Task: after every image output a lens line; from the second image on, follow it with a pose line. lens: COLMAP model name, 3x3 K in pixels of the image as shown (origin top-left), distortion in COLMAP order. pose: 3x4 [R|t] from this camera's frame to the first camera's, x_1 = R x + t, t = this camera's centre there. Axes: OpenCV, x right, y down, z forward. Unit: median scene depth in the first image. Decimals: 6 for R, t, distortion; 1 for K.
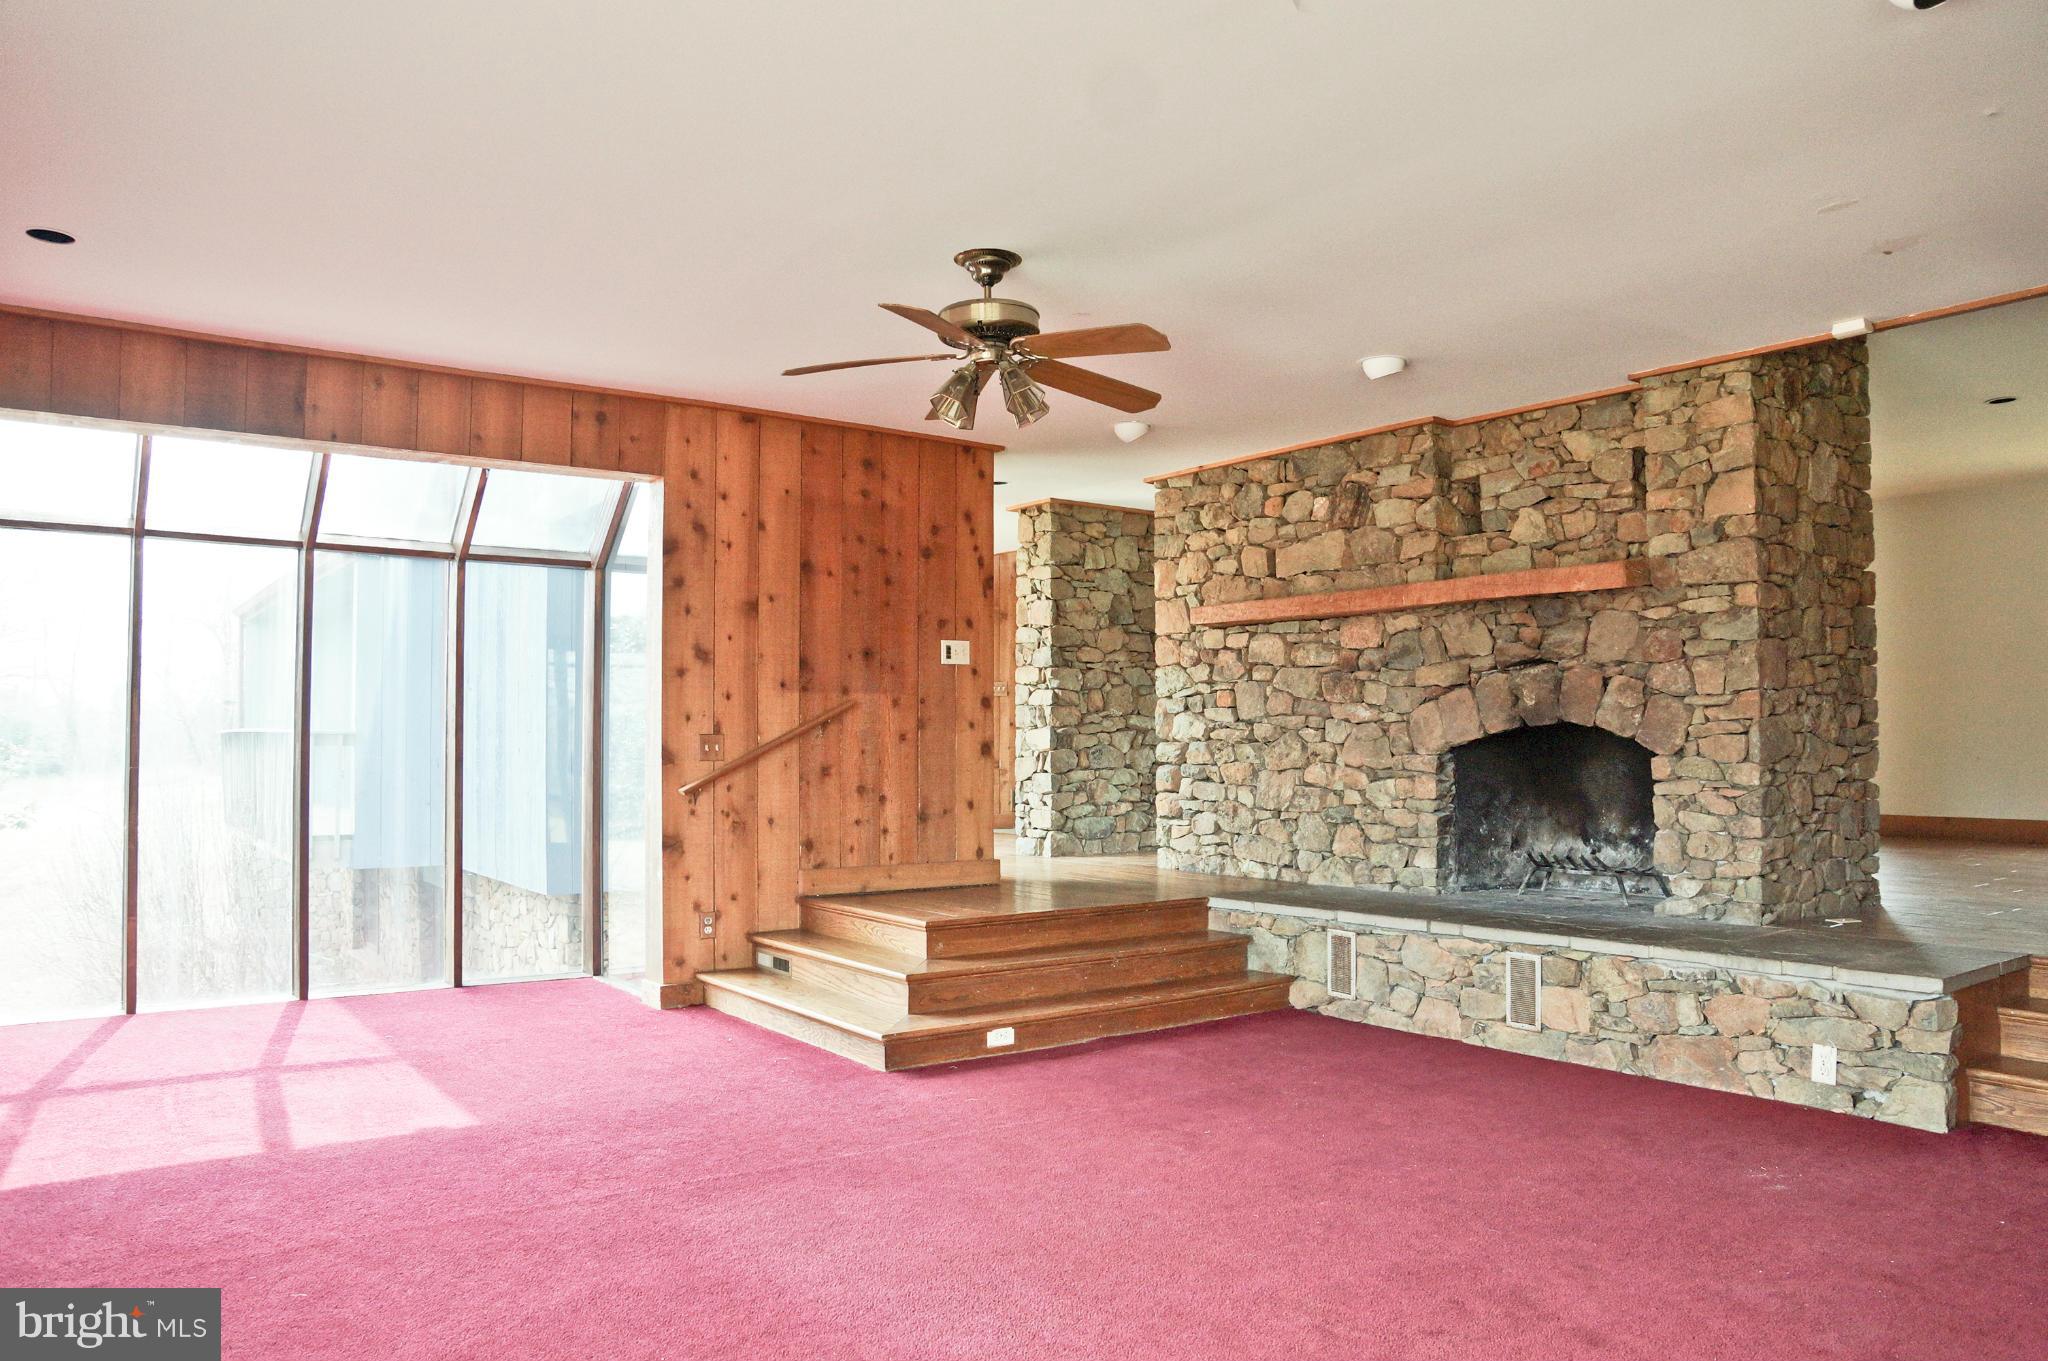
lens RADIAL K [[1444.7, 0, 1010.0], [0, 1444.7, 684.7], [0, 0, 1]] dist [-0.104852, 0.051618]
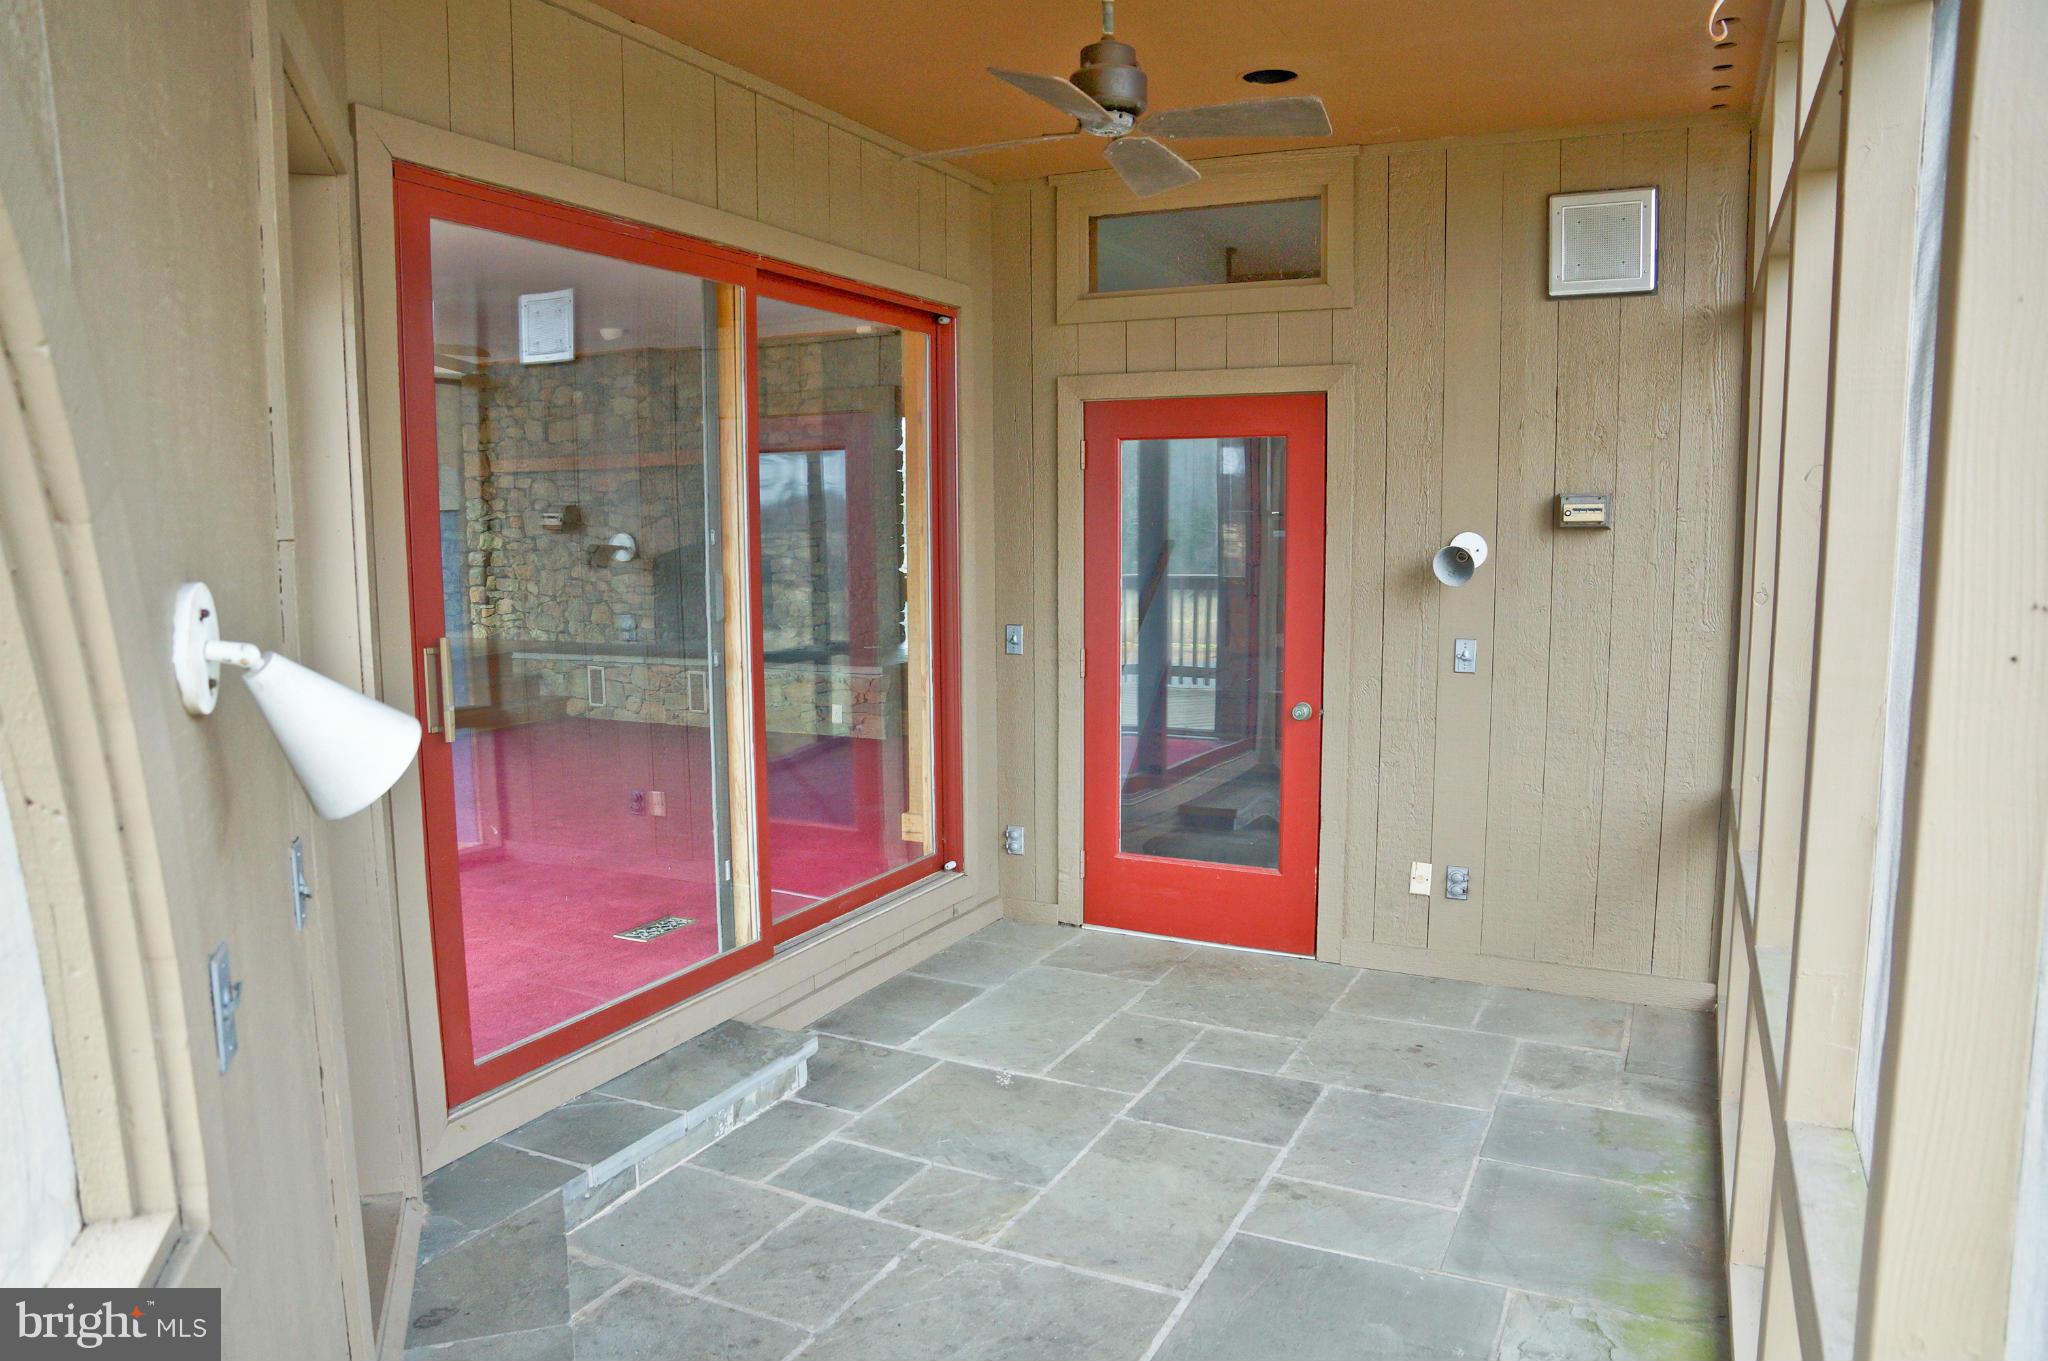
lens RADIAL K [[1444.7, 0, 1009.2], [0, 1444.7, 682.0], [0, 0, 1]] dist [-0.104852, 0.051618]
pose [[0.881027, -0.060060, 0.469238, -0.112300], [-0.011025, 0.989032, 0.147292, -0.054120], [-0.472938, -0.134941, 0.870701, -0.594163]]
